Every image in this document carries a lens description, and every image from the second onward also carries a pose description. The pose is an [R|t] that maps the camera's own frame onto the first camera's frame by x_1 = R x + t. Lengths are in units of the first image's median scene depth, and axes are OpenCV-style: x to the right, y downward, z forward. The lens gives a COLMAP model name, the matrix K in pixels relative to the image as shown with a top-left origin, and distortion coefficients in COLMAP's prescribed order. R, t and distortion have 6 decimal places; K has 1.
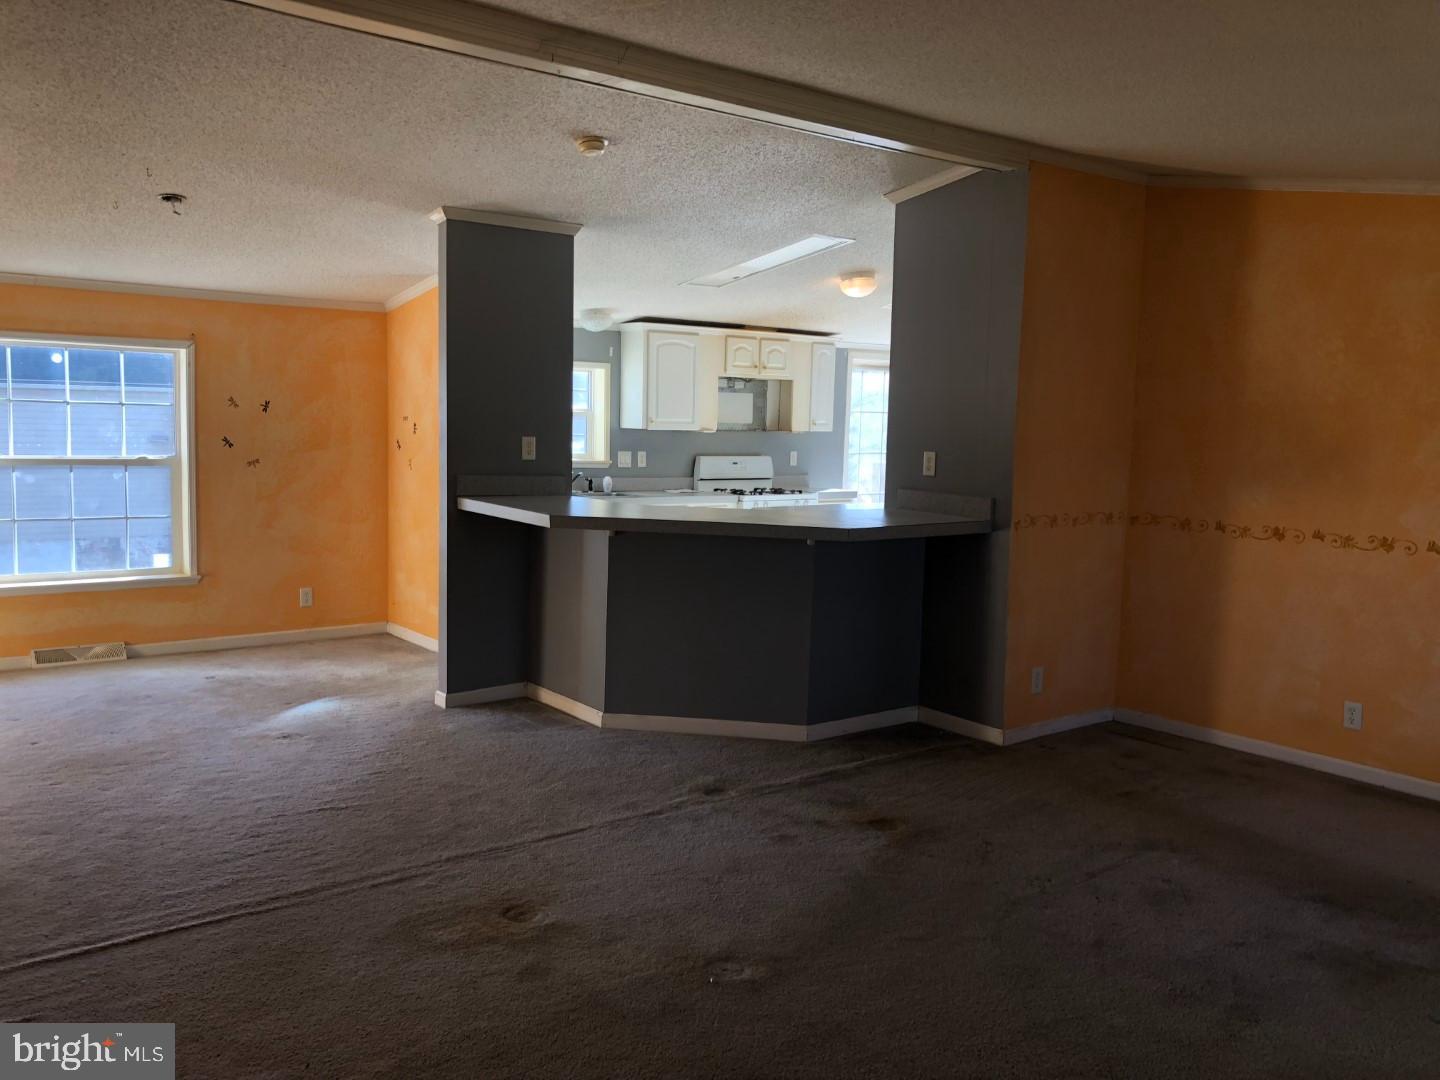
lens RADIAL K [[1175.7, 0, 719.0], [0, 1175.7, 533.7], [0, 0, 1]] dist [0.088704, -0.130832]
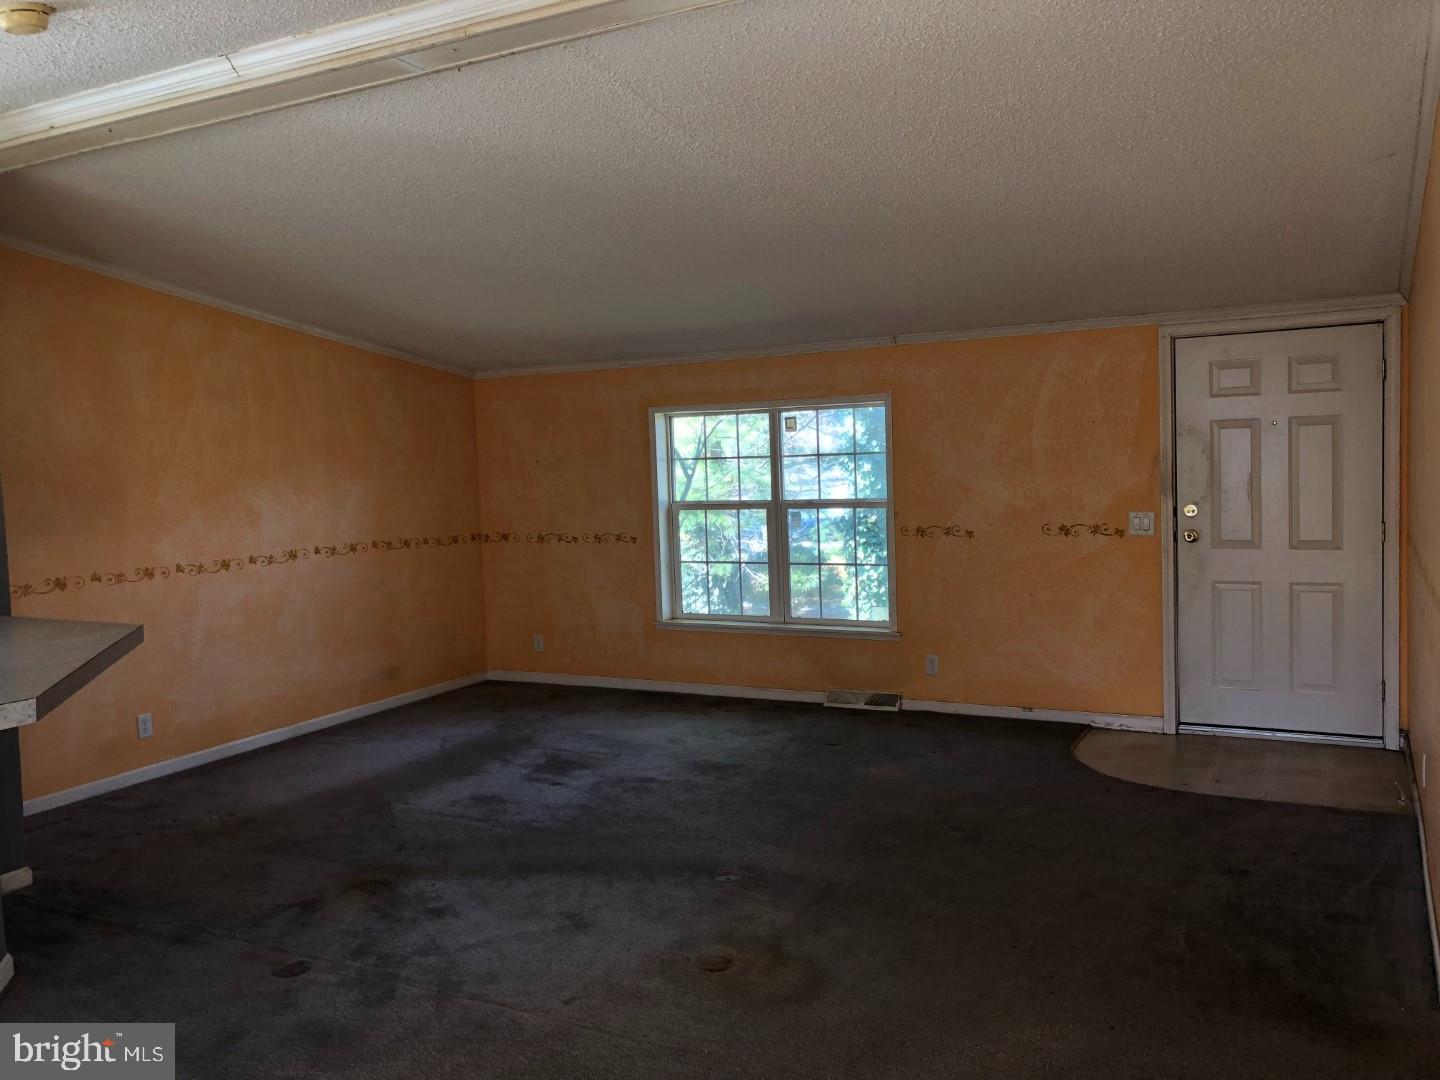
lens RADIAL K [[1175.7, 0, 719.0], [0, 1175.7, 533.7], [0, 0, 1]] dist [0.088704, -0.130832]
pose [[-0.411015, -0.075384, 0.908506, -0.734860], [0.115941, 0.984160, 0.134115, -0.121042], [-0.904226, 0.160457, -0.395765, 0.932063]]
